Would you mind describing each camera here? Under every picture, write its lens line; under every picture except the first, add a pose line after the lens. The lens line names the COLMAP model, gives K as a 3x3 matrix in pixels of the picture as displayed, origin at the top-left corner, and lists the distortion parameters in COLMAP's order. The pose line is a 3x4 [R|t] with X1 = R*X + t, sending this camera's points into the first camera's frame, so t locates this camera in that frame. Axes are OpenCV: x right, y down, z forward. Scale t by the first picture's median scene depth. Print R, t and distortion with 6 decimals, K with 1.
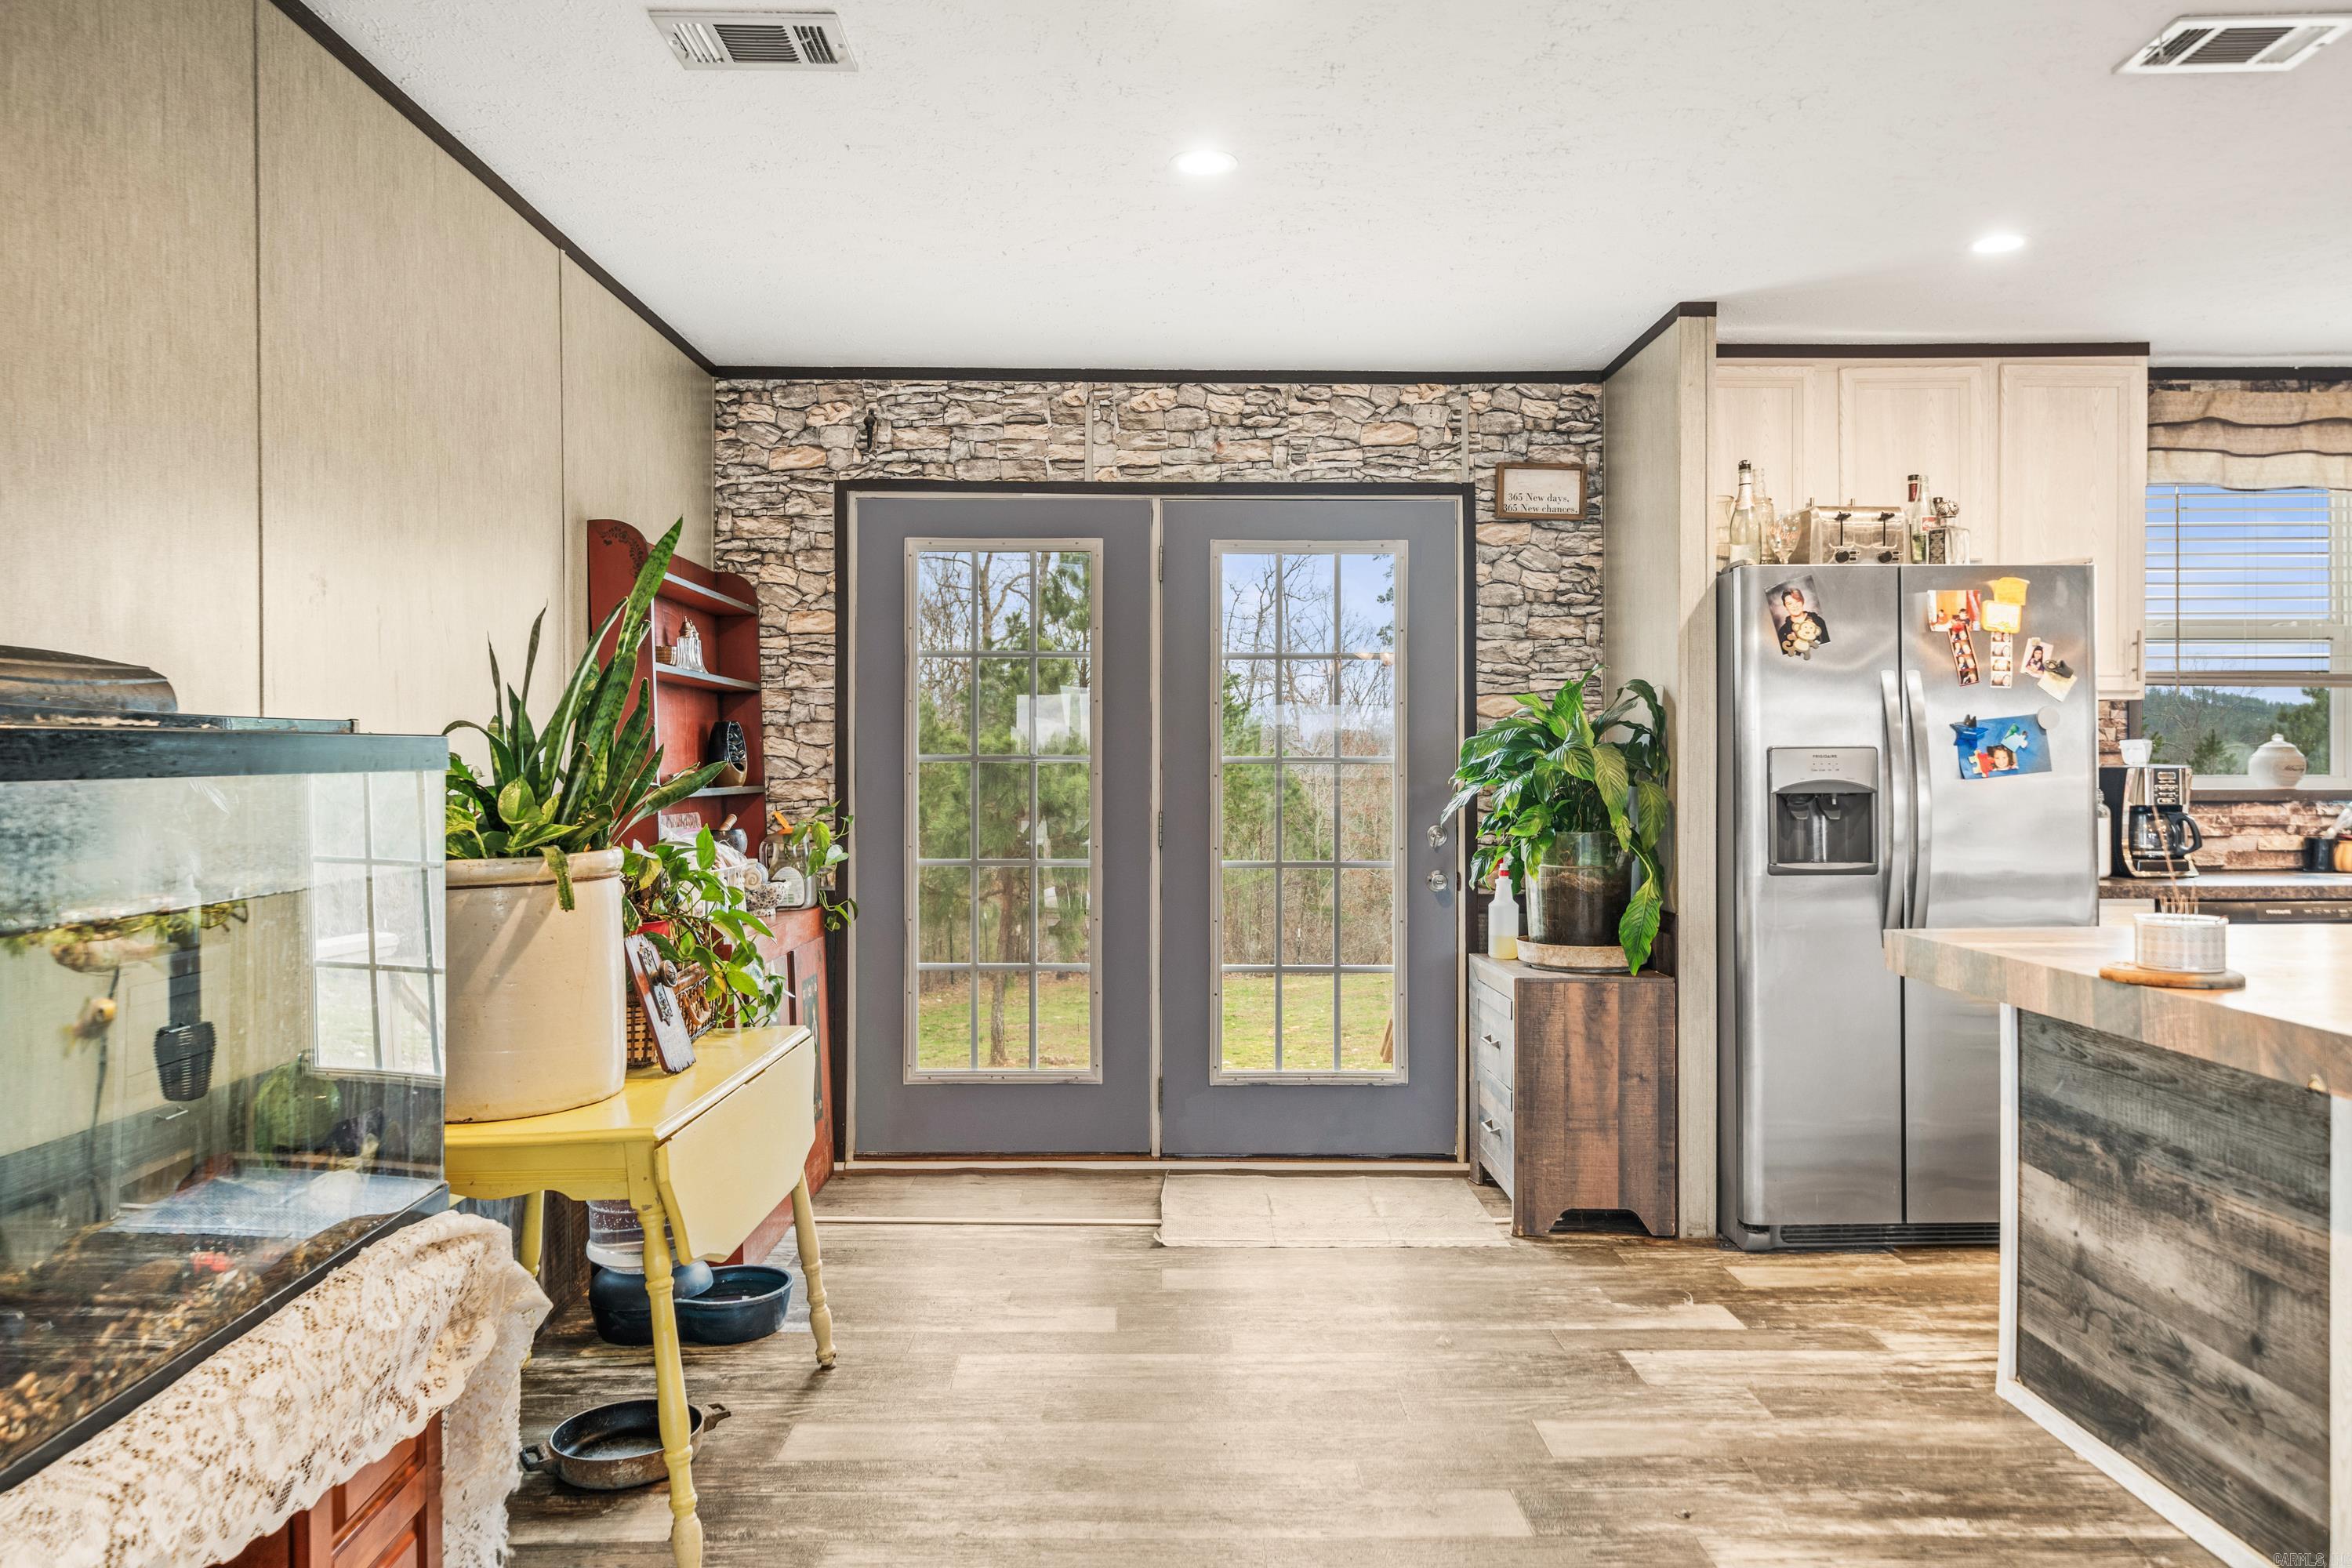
lens RADIAL K [[1587.3, 0, 1155.2], [0, 1587.3, 758.3], [0, 0, 1]] dist [0.004143, -0.004112]
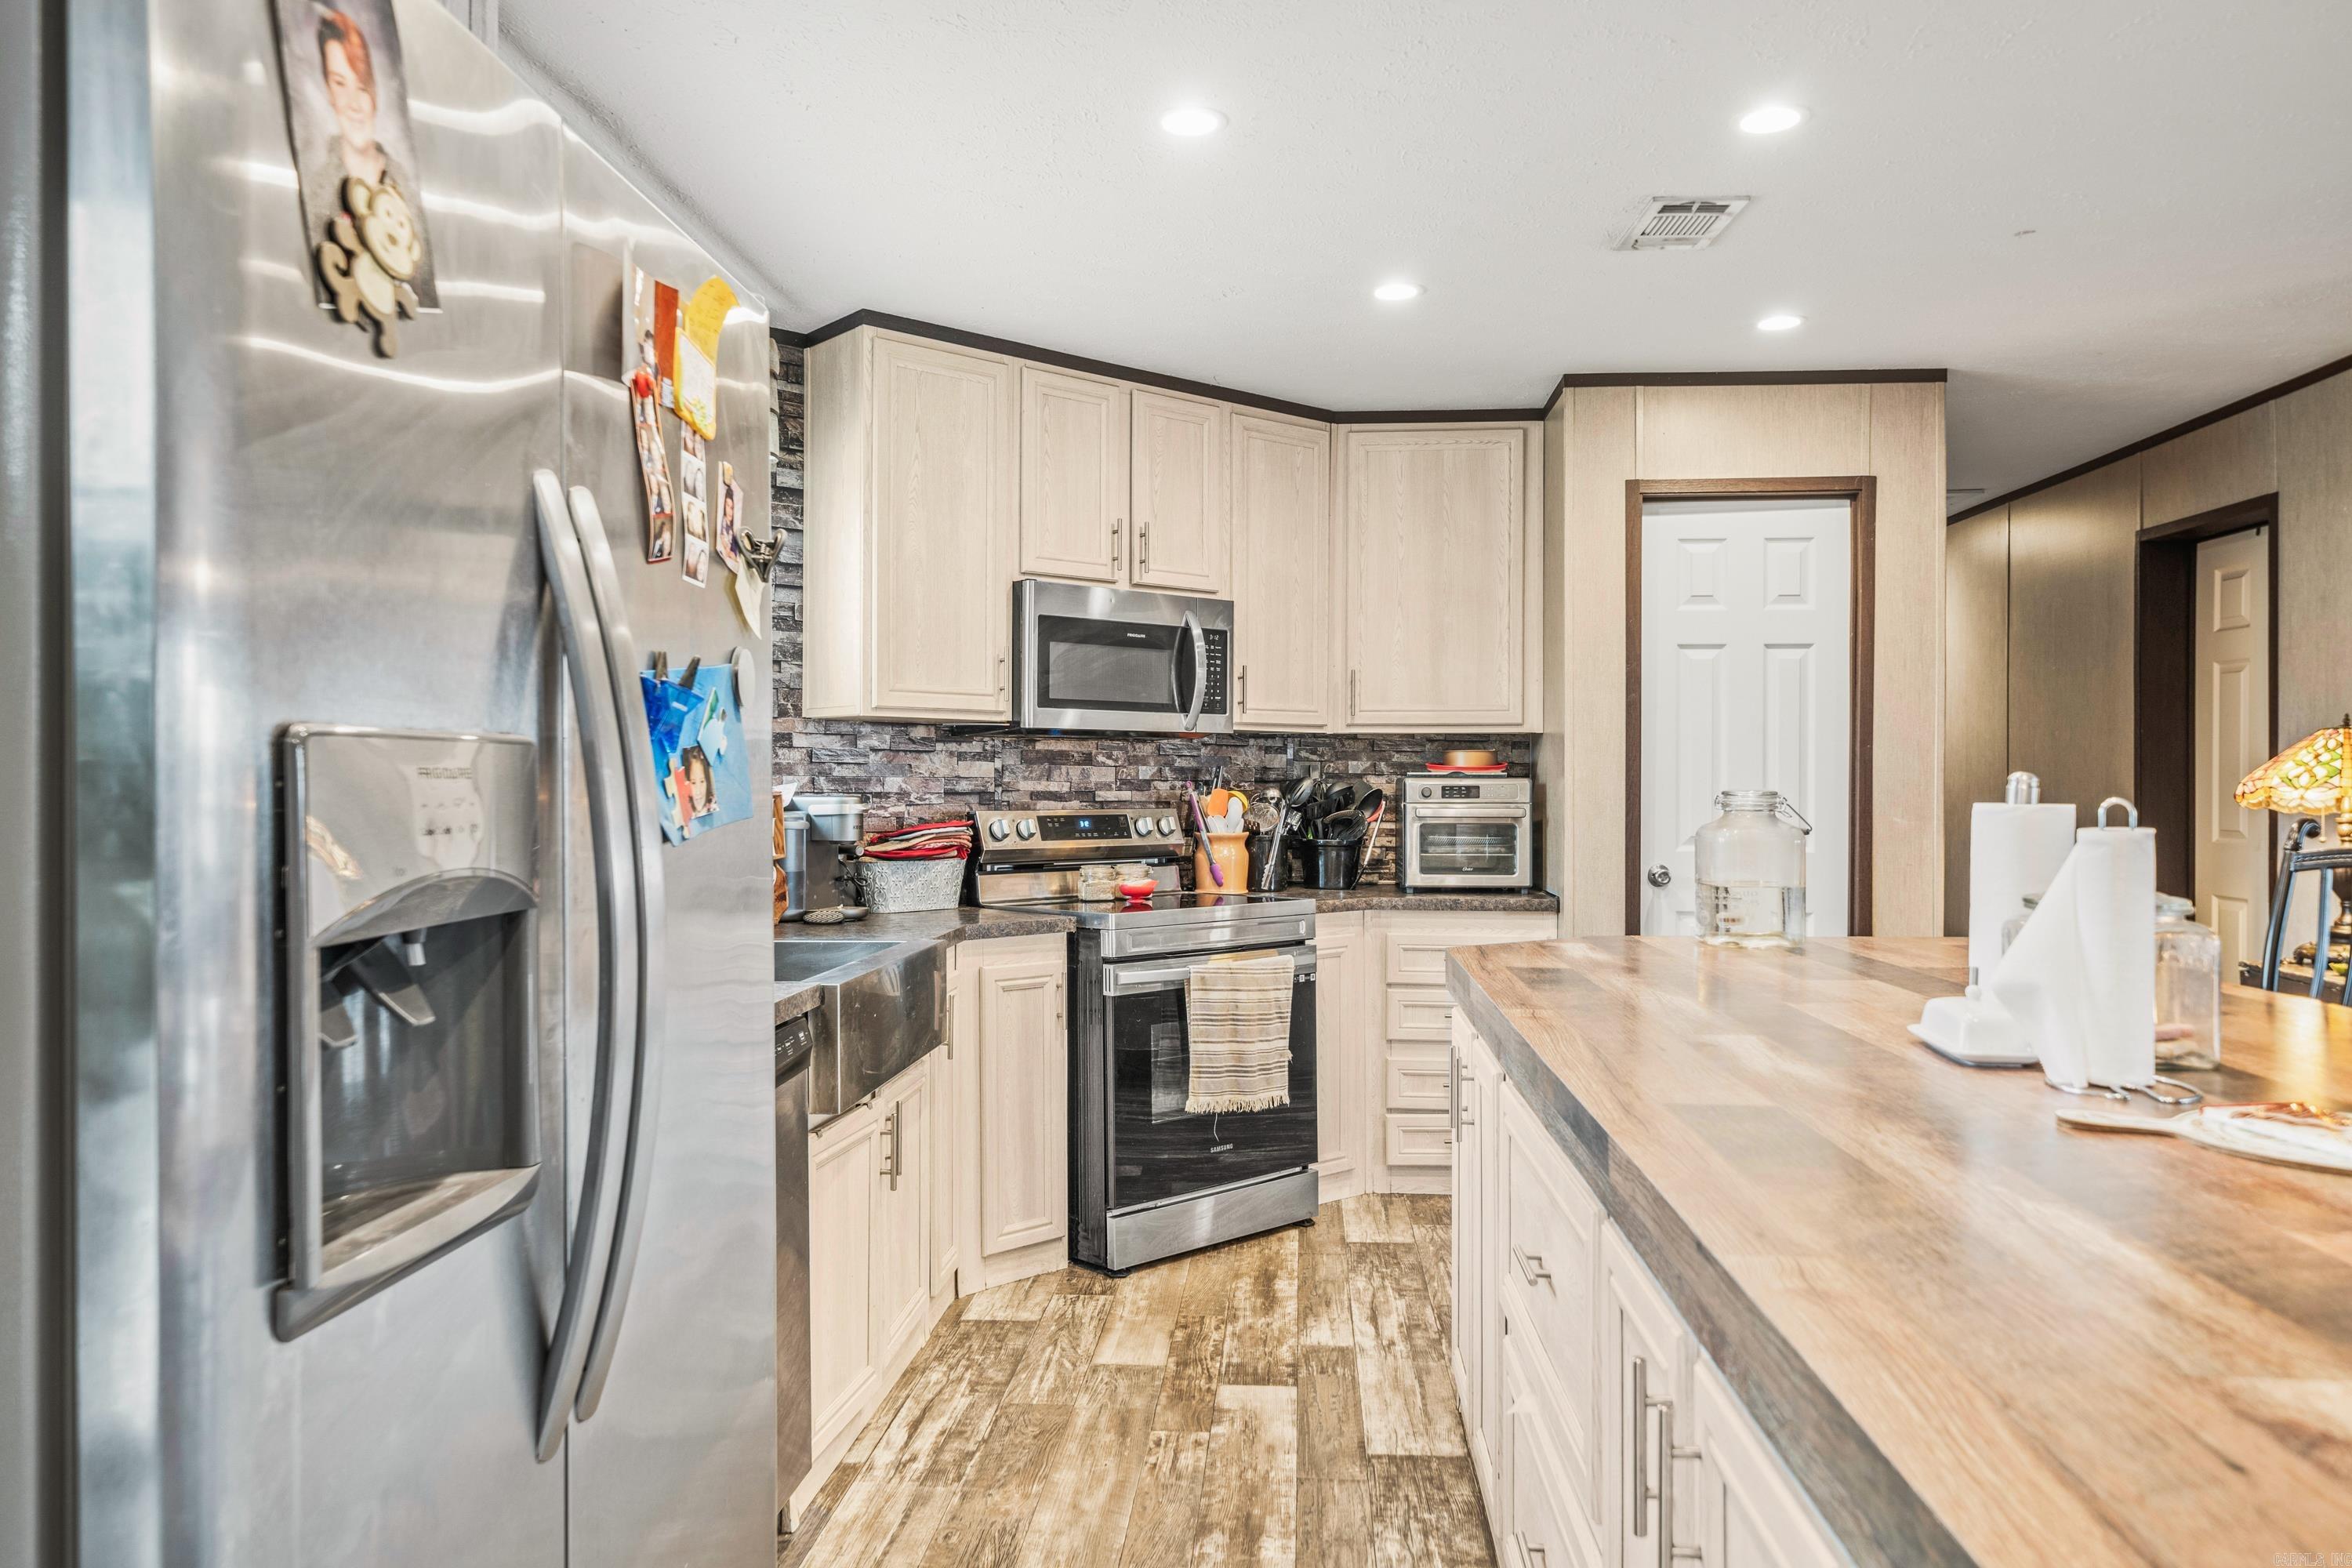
lens RADIAL K [[1587.3, 0, 1194.6], [0, 1587.3, 760.3], [0, 0, 1]] dist [0.004143, -0.004112]
pose [[0.082363, 0.016986, 0.996458, 0.172287], [-0.002485, 0.999855, -0.016838, 0.001220], [-0.996599, -0.001090, 0.082394, 0.792179]]
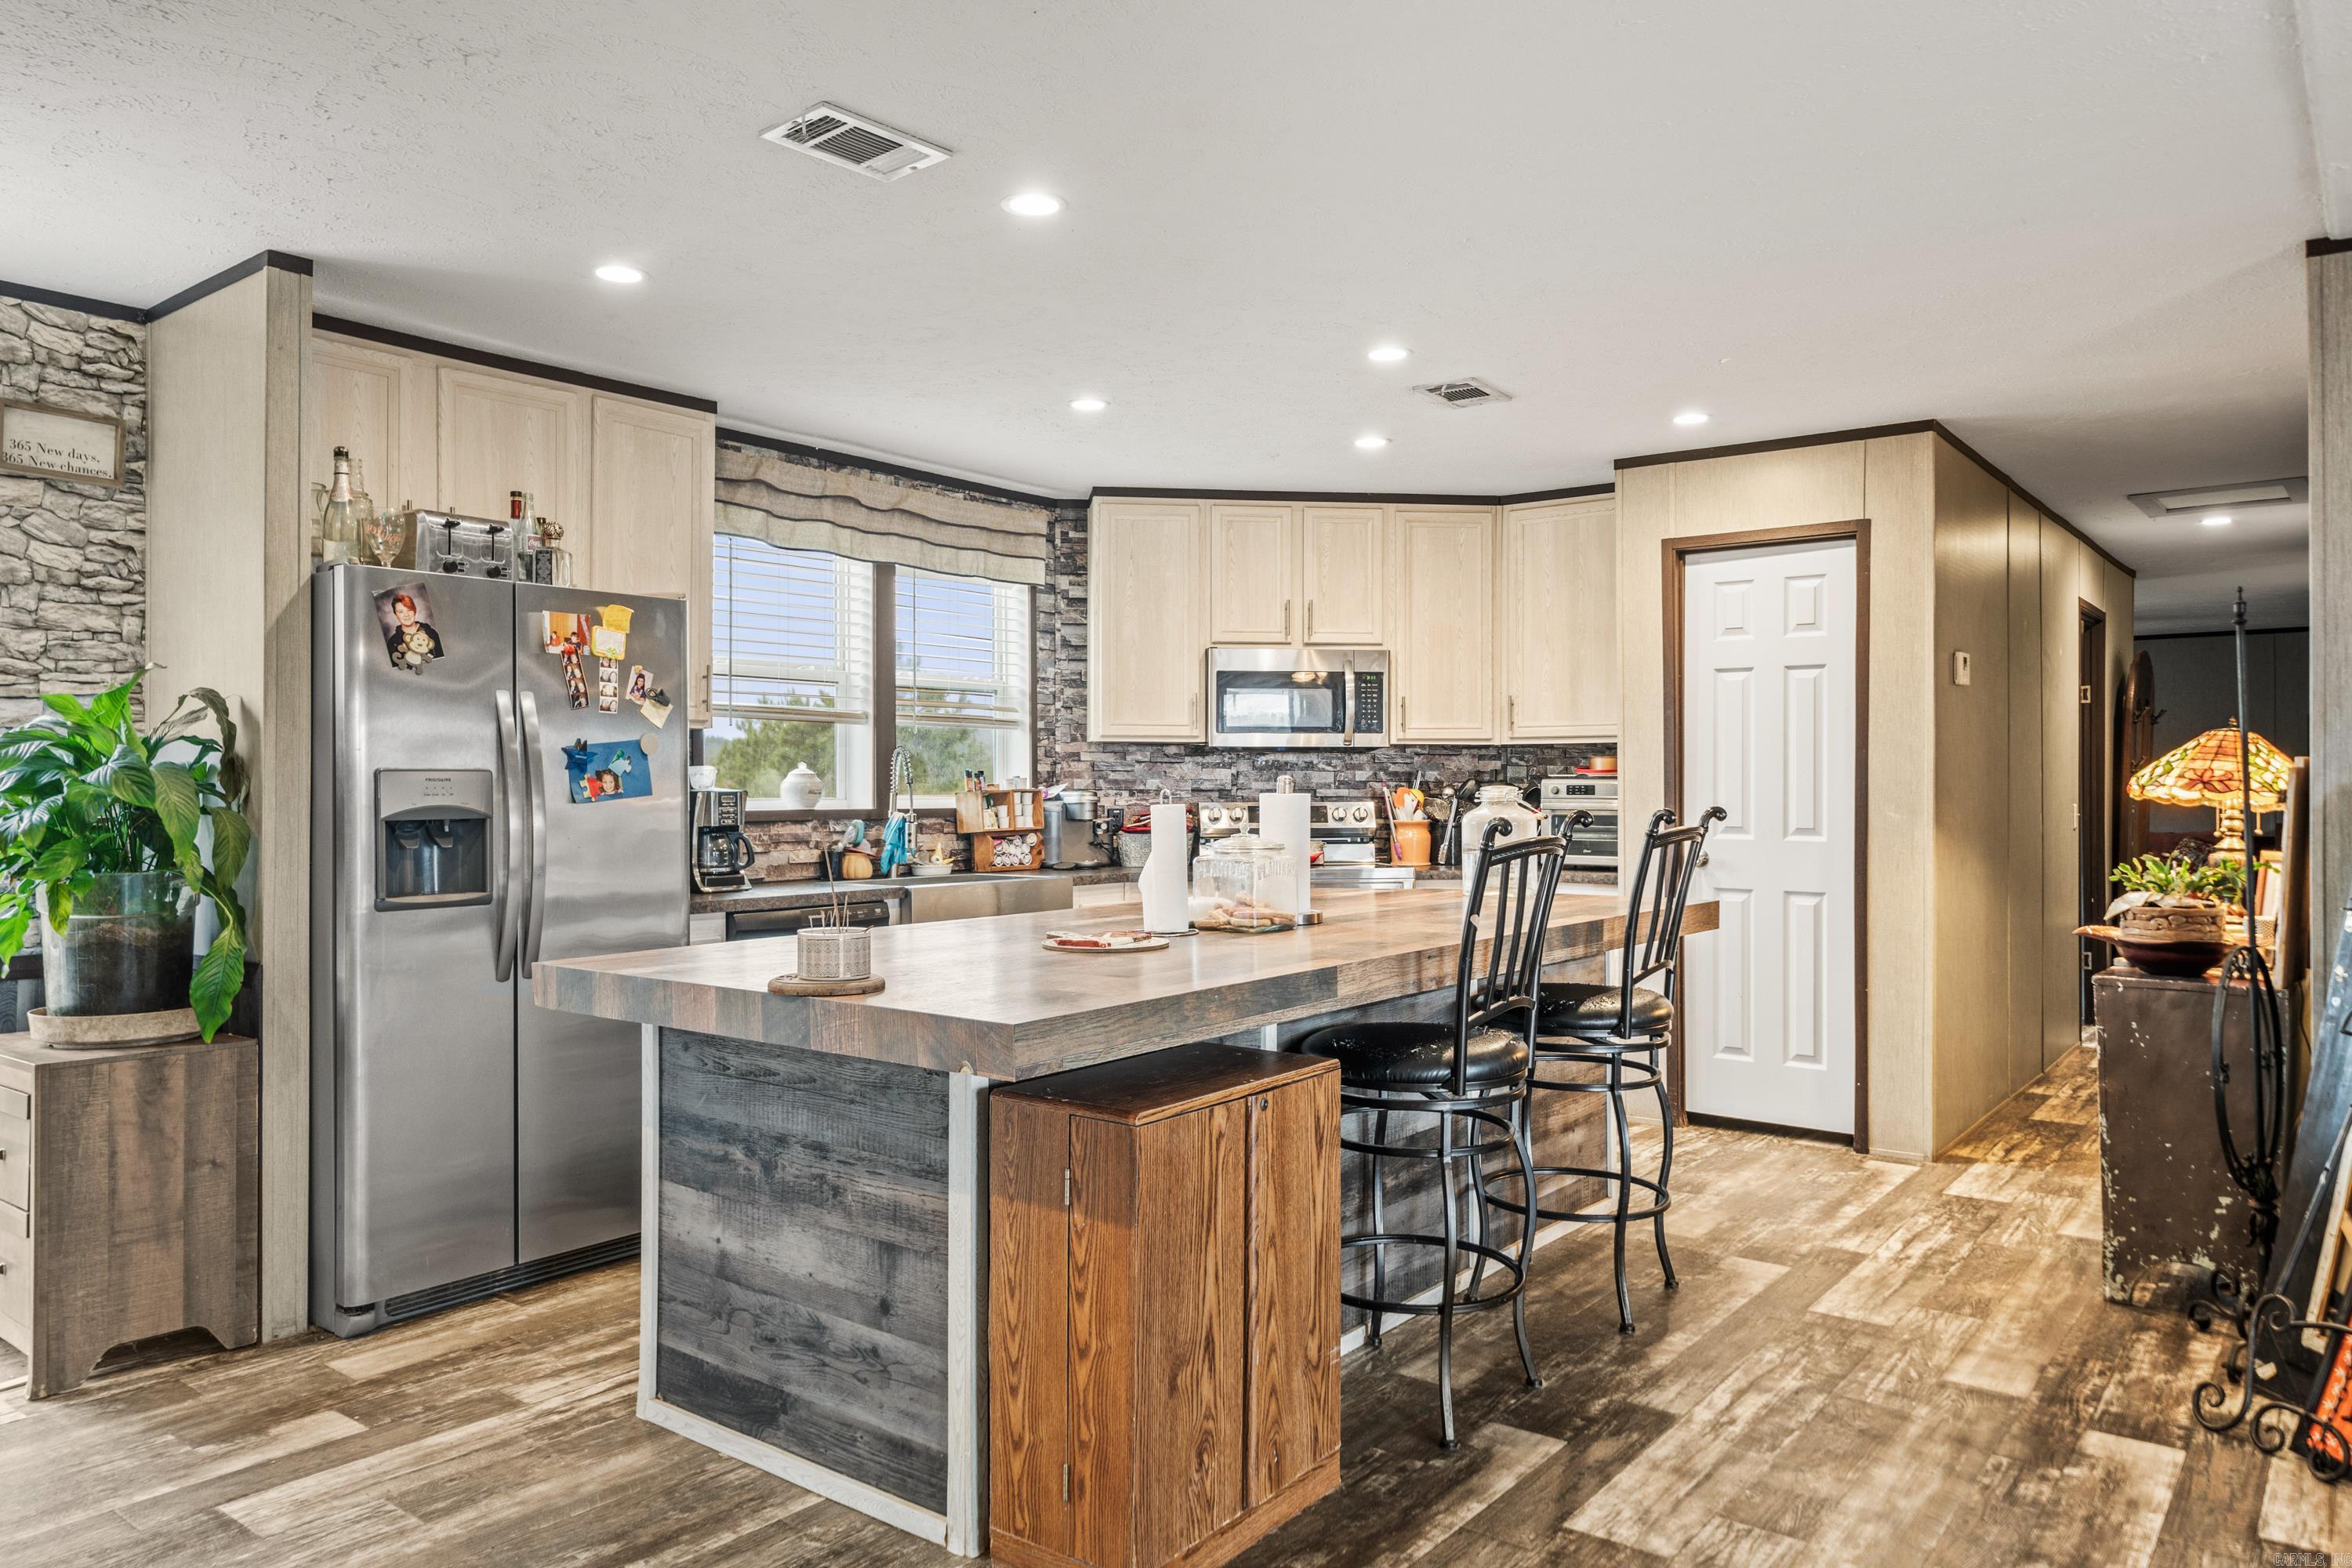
lens RADIAL K [[1577.7, 0, 1173.0], [0, 1577.7, 776.4], [0, 0, 1]] dist [0.000808, -0.002394]
pose [[0.620389, 0.005842, 0.784273, -0.031445], [-0.002859, 0.999982, -0.005188, 0.000251], [-0.784289, 0.000976, 0.620395, 0.085267]]
